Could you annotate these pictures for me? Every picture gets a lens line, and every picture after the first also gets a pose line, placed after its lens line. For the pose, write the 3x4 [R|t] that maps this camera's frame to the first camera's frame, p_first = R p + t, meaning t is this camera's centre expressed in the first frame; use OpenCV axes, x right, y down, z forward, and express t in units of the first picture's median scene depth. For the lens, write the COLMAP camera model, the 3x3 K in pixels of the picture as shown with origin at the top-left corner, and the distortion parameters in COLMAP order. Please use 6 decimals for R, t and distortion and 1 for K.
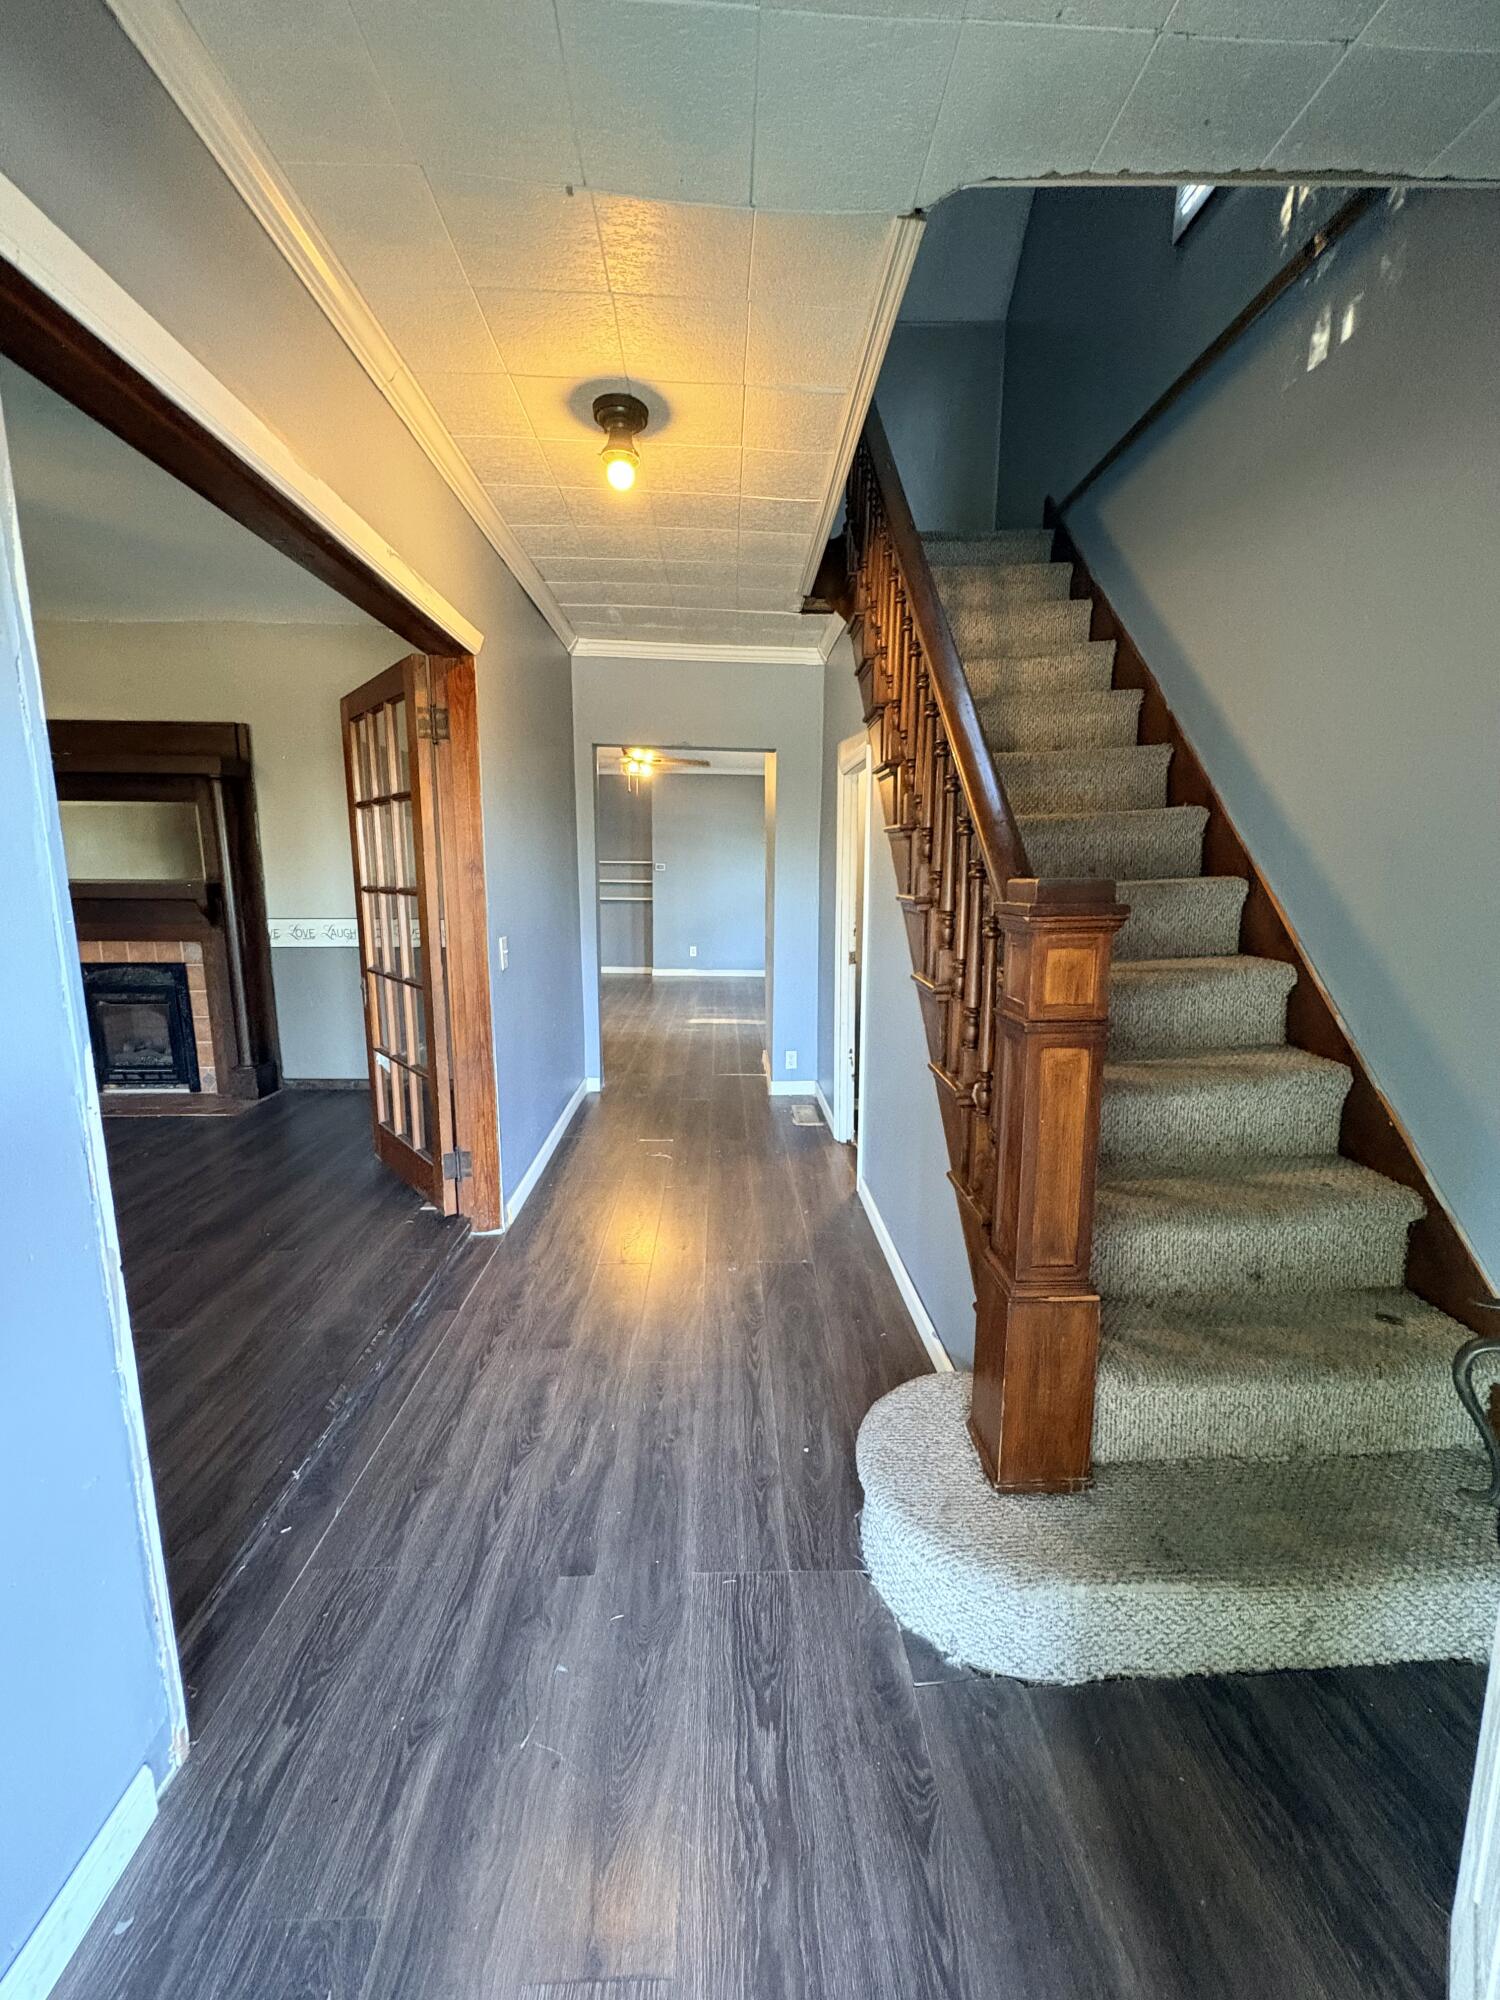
lens RADIAL K [[798.9, 0, 753.5], [0, 798.9, 1000.6], [0, 0, 1]] dist [-0.000420, -0.000080]
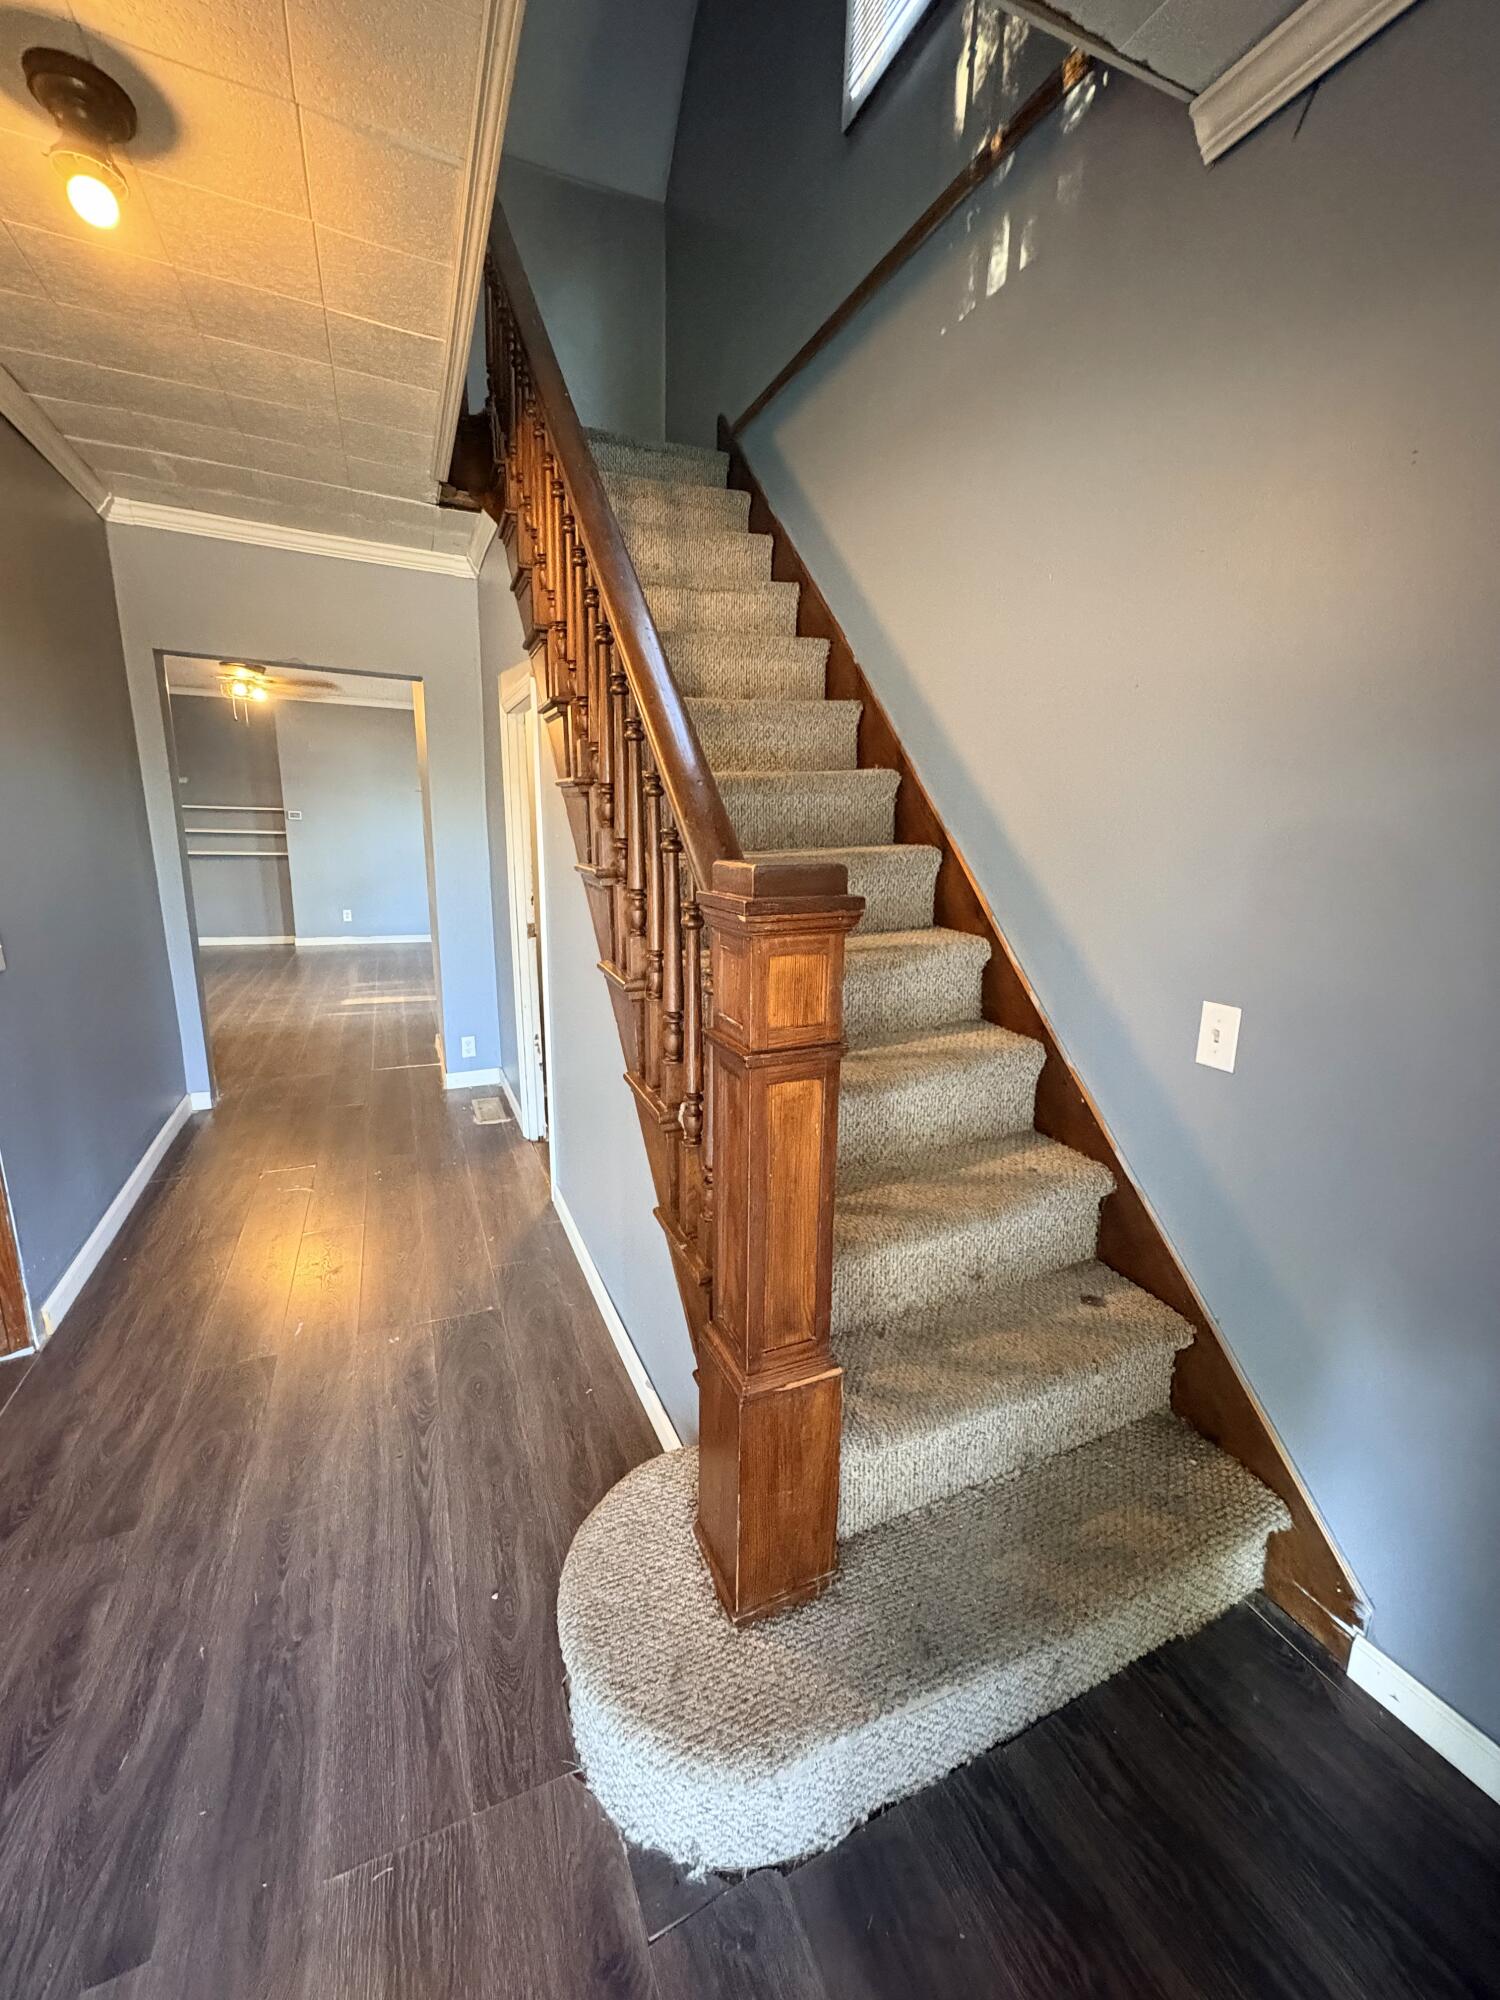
lens RADIAL K [[798.9, 0, 751.8], [0, 798.9, 1002.0], [0, 0, 1]] dist [-0.000420, -0.000080]
pose [[0.929286, -0.066437, 0.363338, 0.048963], [0.043881, 0.996582, 0.069995, -0.049539], [-0.366746, -0.049101, 0.929024, 0.196874]]
